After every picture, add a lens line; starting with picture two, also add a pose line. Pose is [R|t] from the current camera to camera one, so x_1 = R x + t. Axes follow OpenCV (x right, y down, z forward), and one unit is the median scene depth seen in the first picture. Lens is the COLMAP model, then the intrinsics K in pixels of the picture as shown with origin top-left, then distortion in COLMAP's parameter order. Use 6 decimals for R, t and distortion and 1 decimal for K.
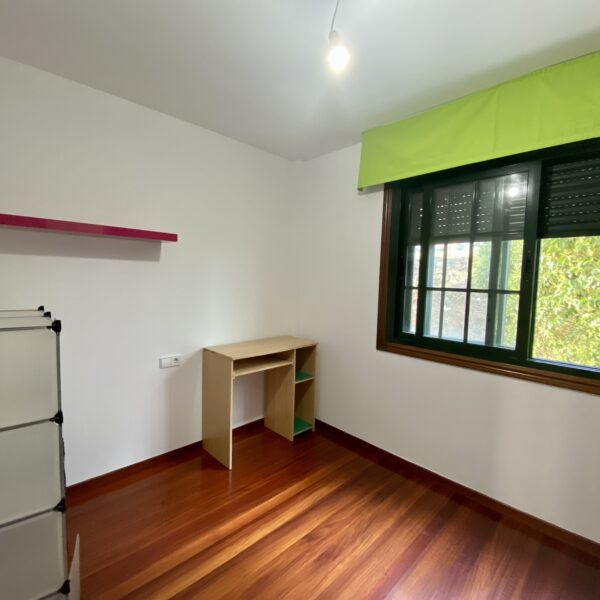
lens RADIAL K [[323.9, 0, 297.3], [0, 323.9, 302.8], [0, 0, 1]] dist [0.045997, -0.039041]
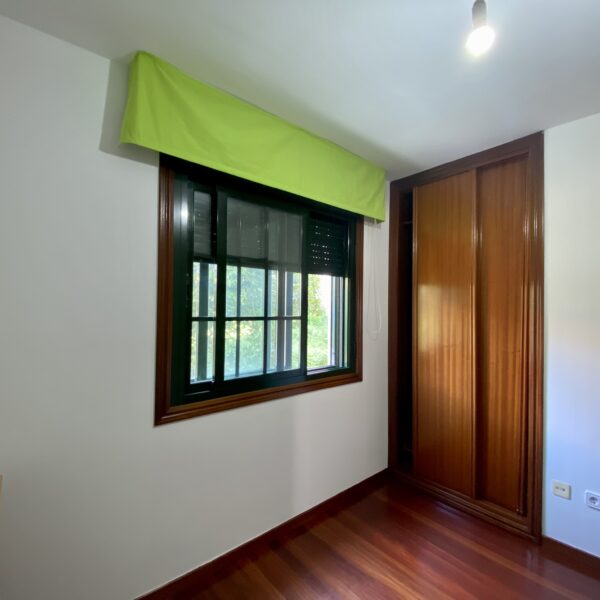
lens RADIAL K [[323.9, 0, 297.3], [0, 323.9, 302.8], [0, 0, 1]] dist [0.045997, -0.039041]
pose [[0.048736, -0.016611, 0.998674, -0.412492], [0.065238, 0.997780, 0.013412, -0.088817], [-0.996679, 0.064497, 0.049711, 0.834619]]
